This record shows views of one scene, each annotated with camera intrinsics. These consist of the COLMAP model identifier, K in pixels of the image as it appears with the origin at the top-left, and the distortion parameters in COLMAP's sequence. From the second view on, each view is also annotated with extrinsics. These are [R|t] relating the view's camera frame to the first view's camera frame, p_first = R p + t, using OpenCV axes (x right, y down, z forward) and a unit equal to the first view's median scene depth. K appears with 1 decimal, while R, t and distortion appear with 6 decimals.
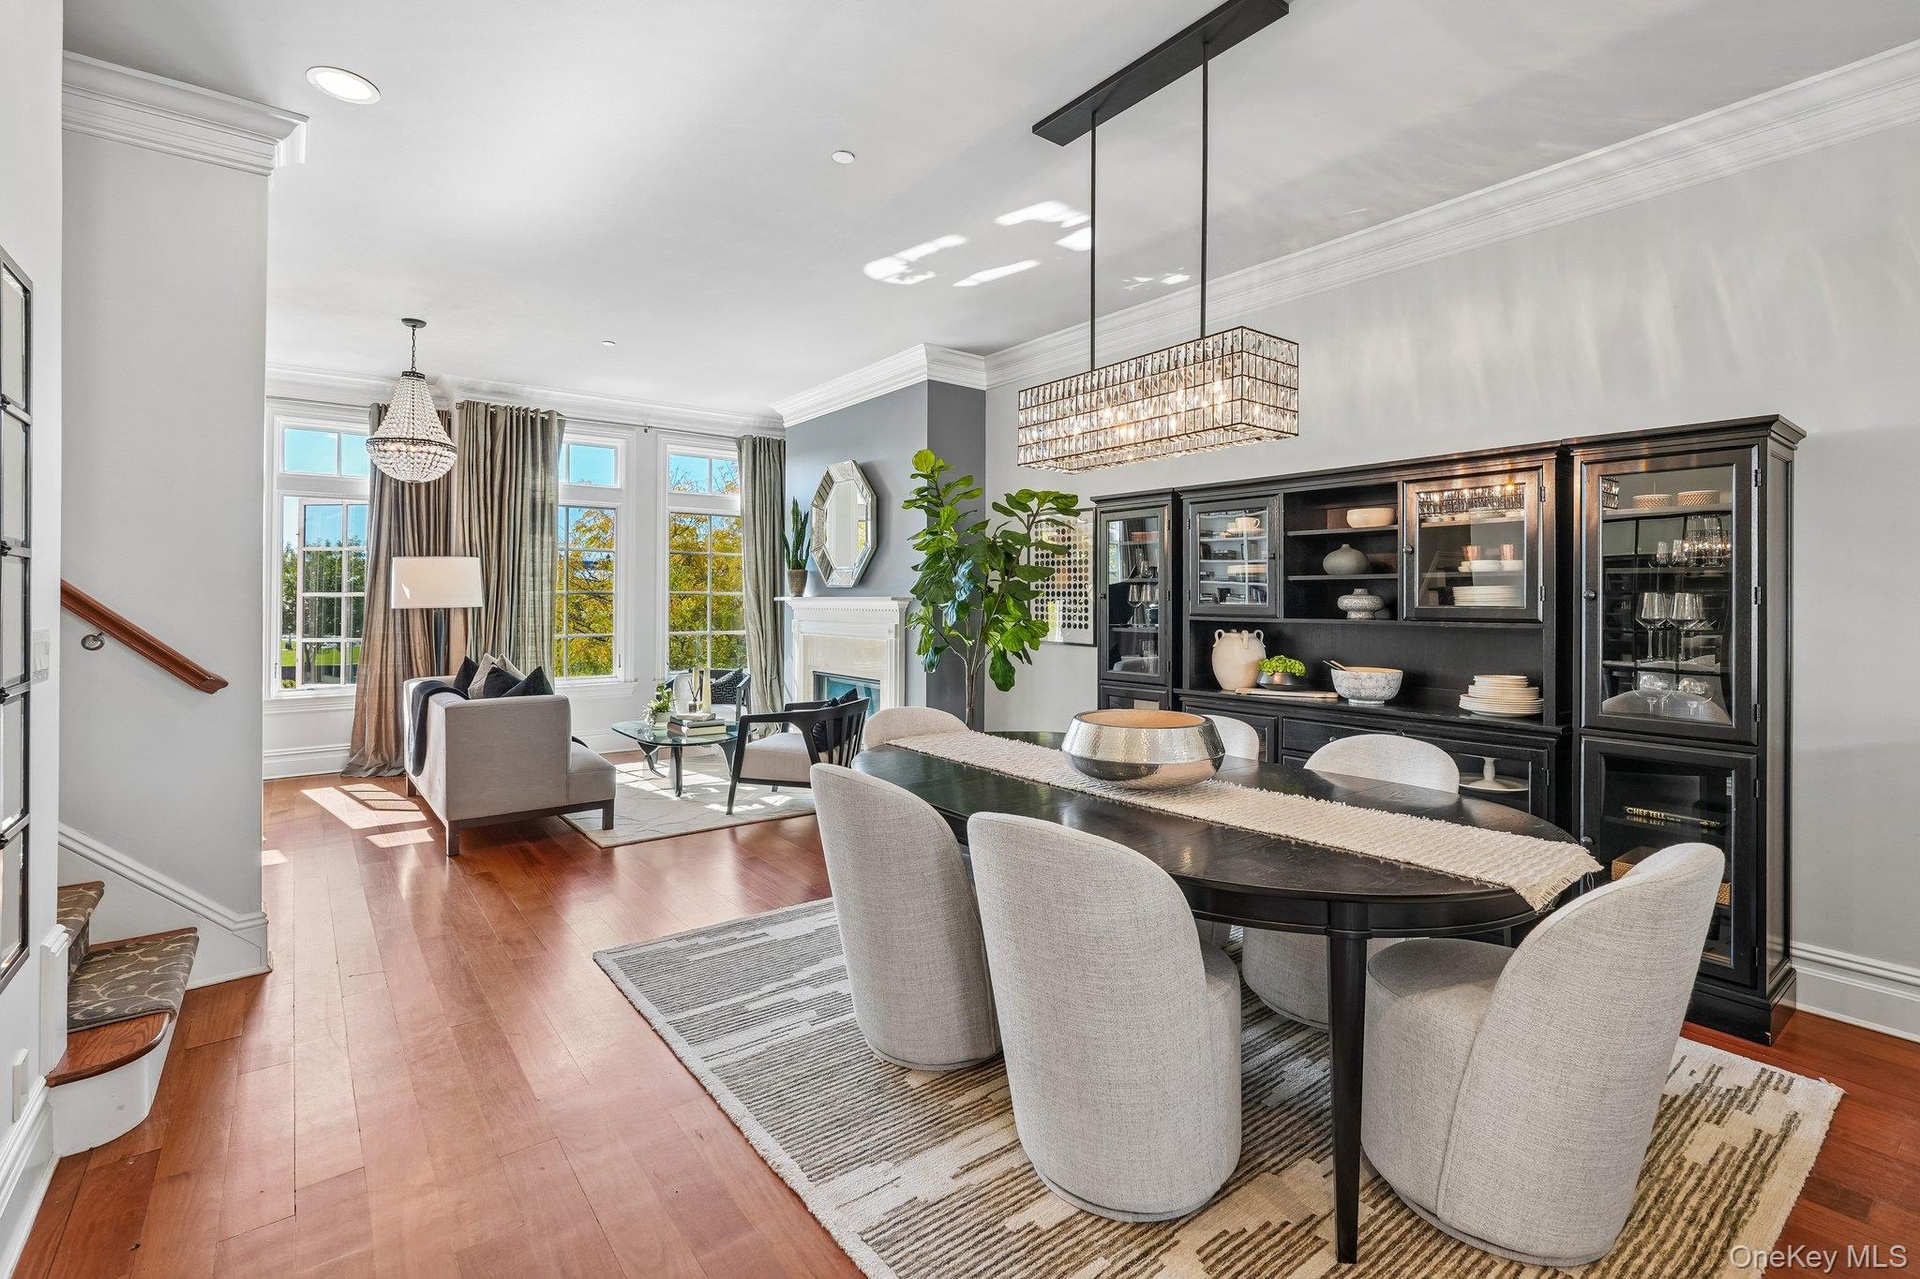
lens RADIAL K [[866.2, 0, 960.3], [0, 866.2, 577.2], [0, 0, 1]] dist [-0.002531, -0.000252]
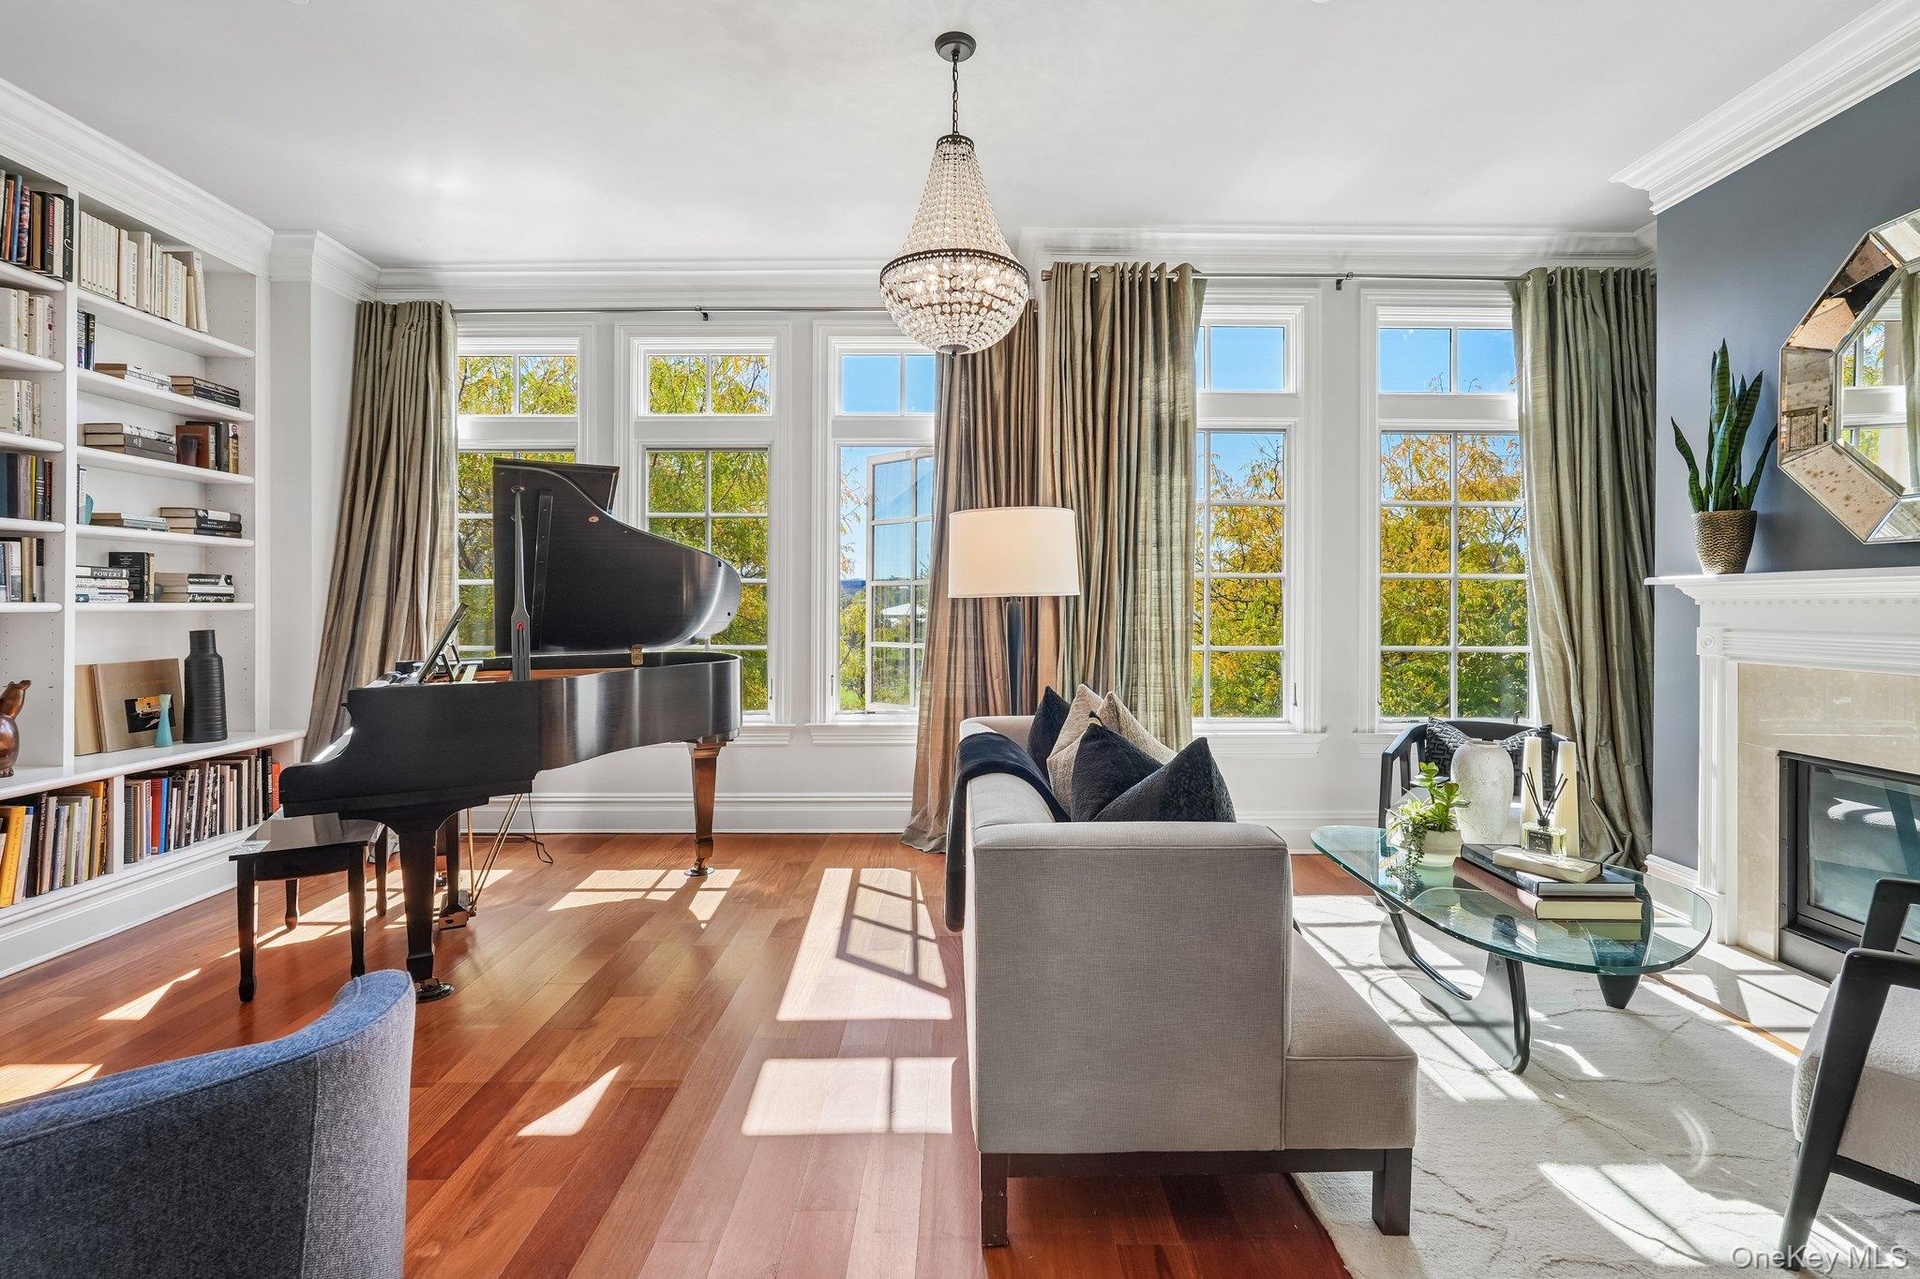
lens RADIAL K [[849.4, 0, 963.5], [0, 849.4, 619.5], [0, 0, 1]] dist [-0.012818, 0.000303]
pose [[0.791497, 0.011470, -0.611066, -0.257372], [0.011476, 0.999369, 0.033622, 0.029686], [0.611066, -0.033624, 0.790865, 0.484872]]
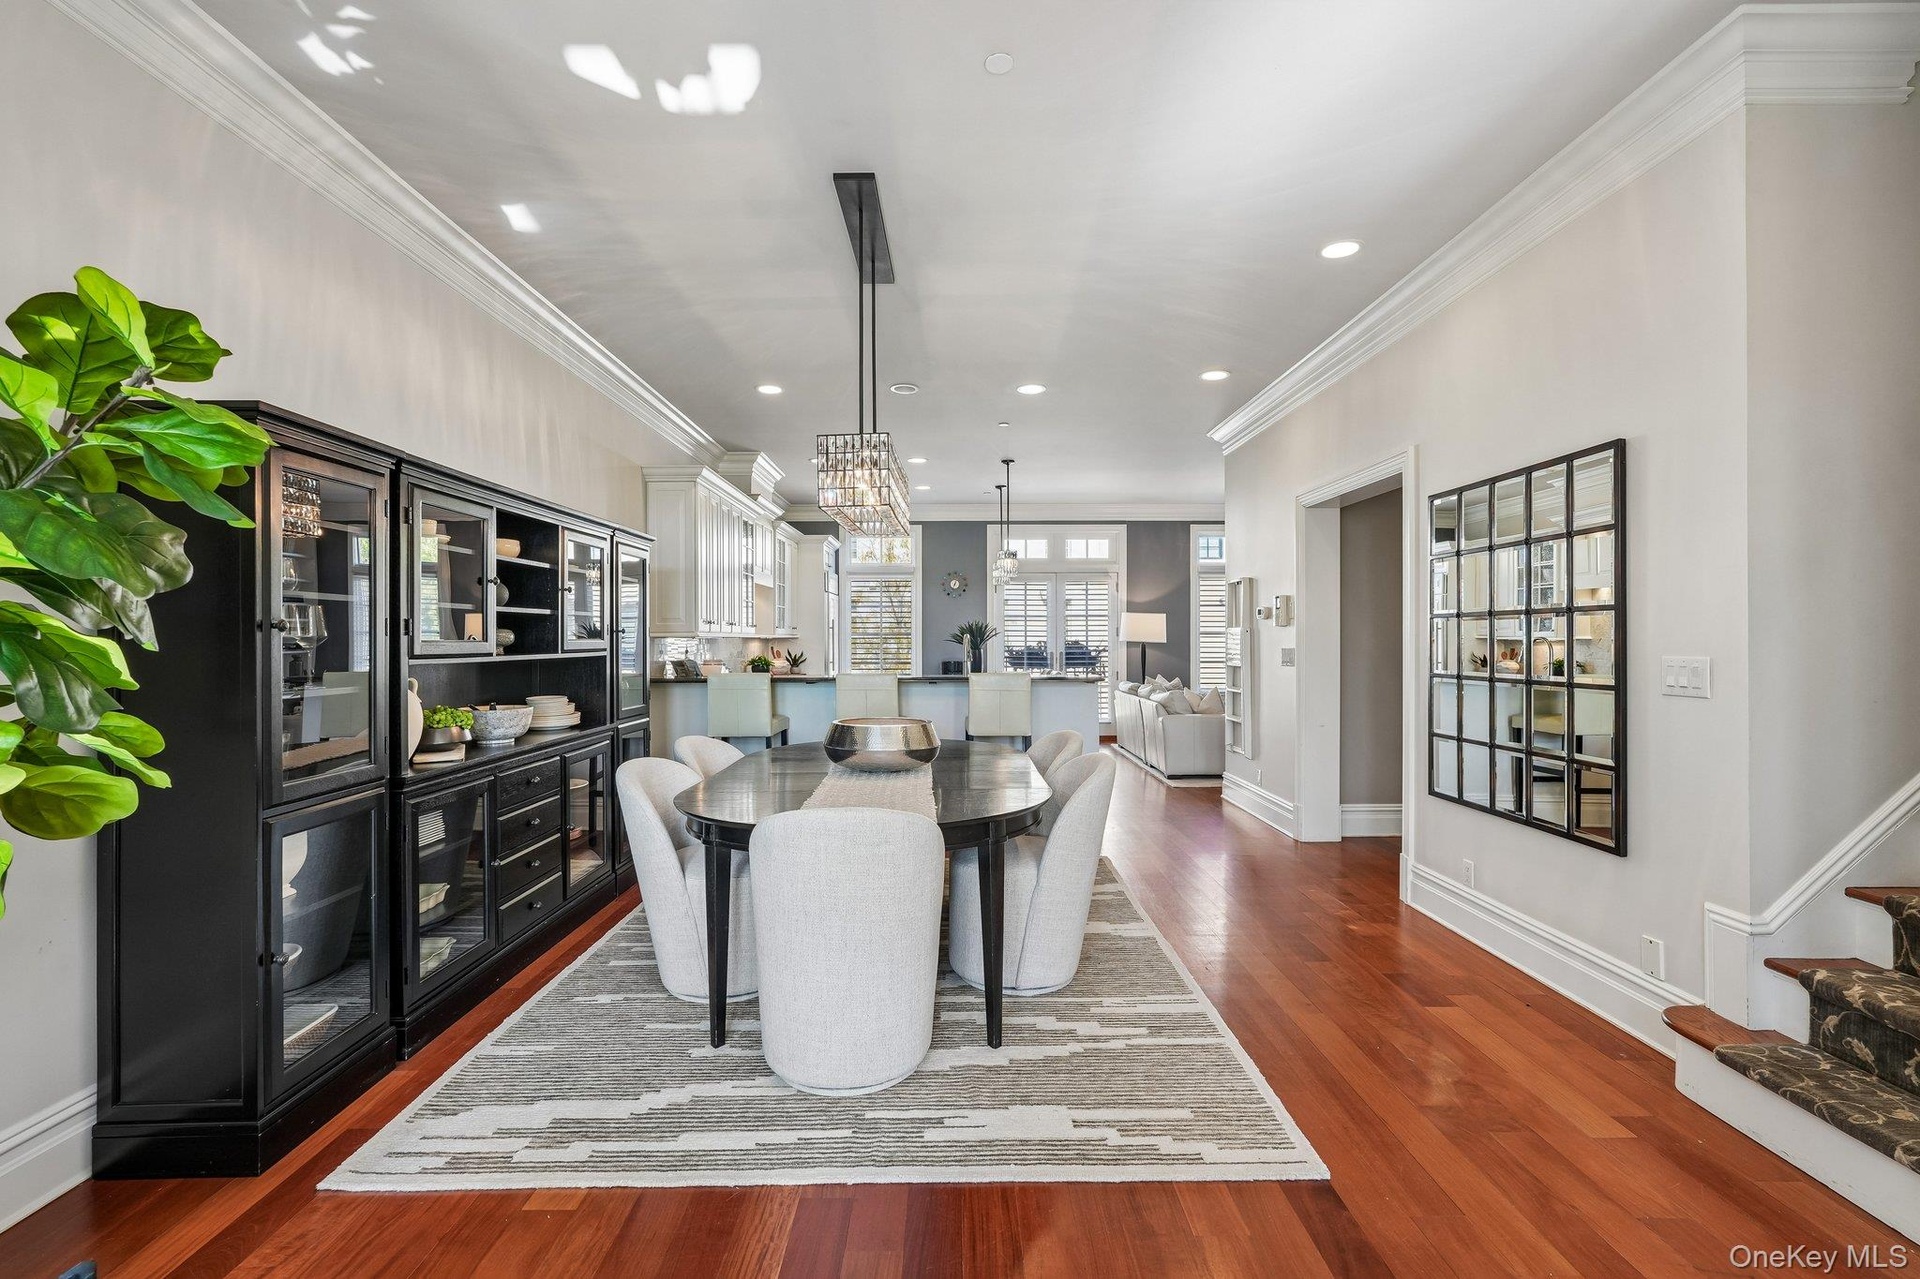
lens RADIAL K [[866.5, 0, 960.0], [0, 866.5, 639.5], [0, 0, 1]] dist [0.001258, 0.000274]
pose [[-0.799868, -0.000771, 0.600176, -0.293380], [-0.019083, 0.999526, -0.024148, 0.025639], [-0.599873, -0.030768, -0.799503, 0.841695]]
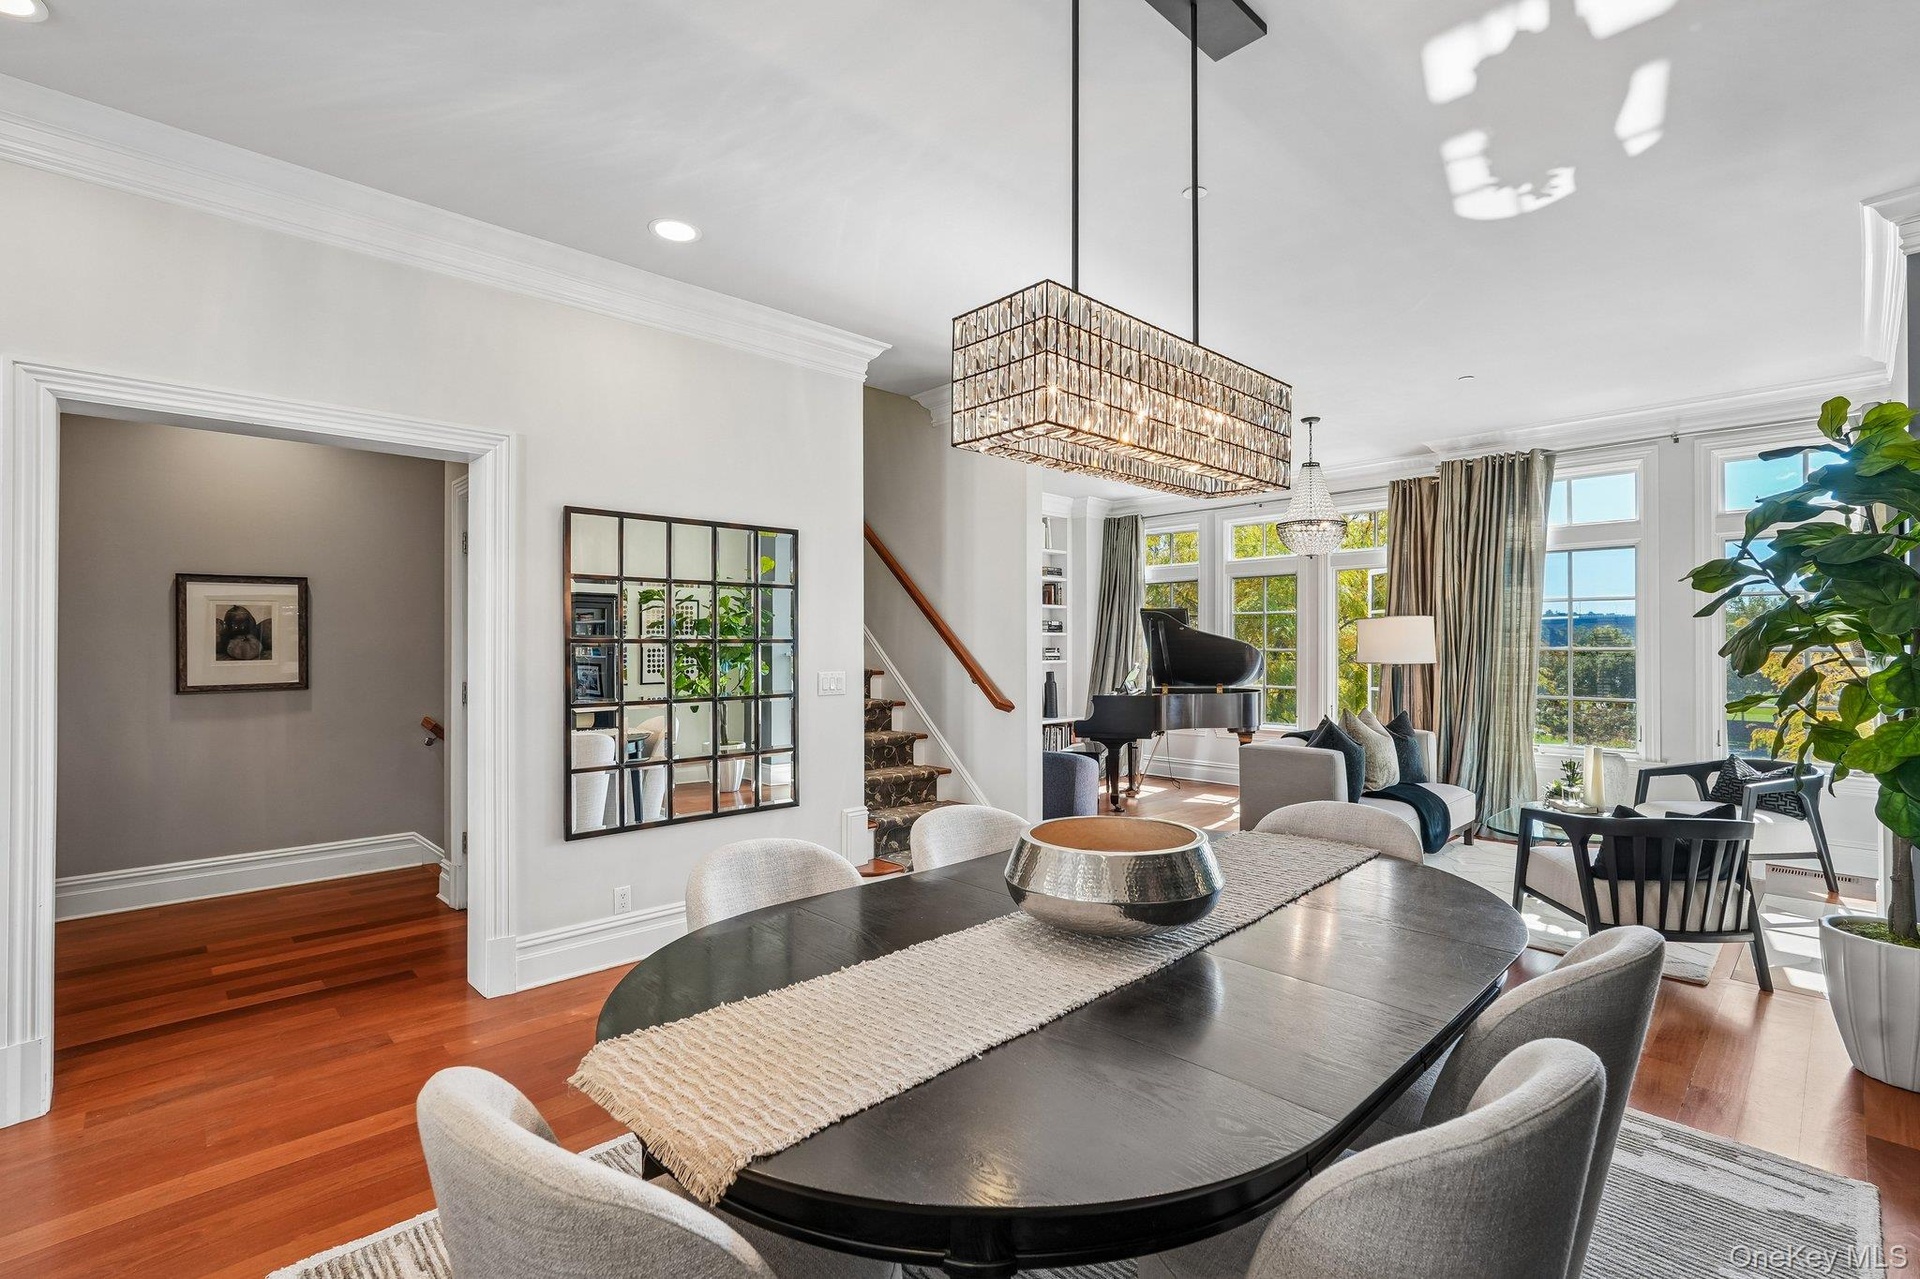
lens RADIAL K [[849.4, 0, 963.5], [0, 849.4, 619.5], [0, 0, 1]] dist [-0.012818, 0.000303]
pose [[0.097840, -0.025455, -0.994877, 0.377224], [0.023174, 0.999460, -0.023293, -0.007128], [0.994932, -0.020776, 0.098377, 0.339953]]
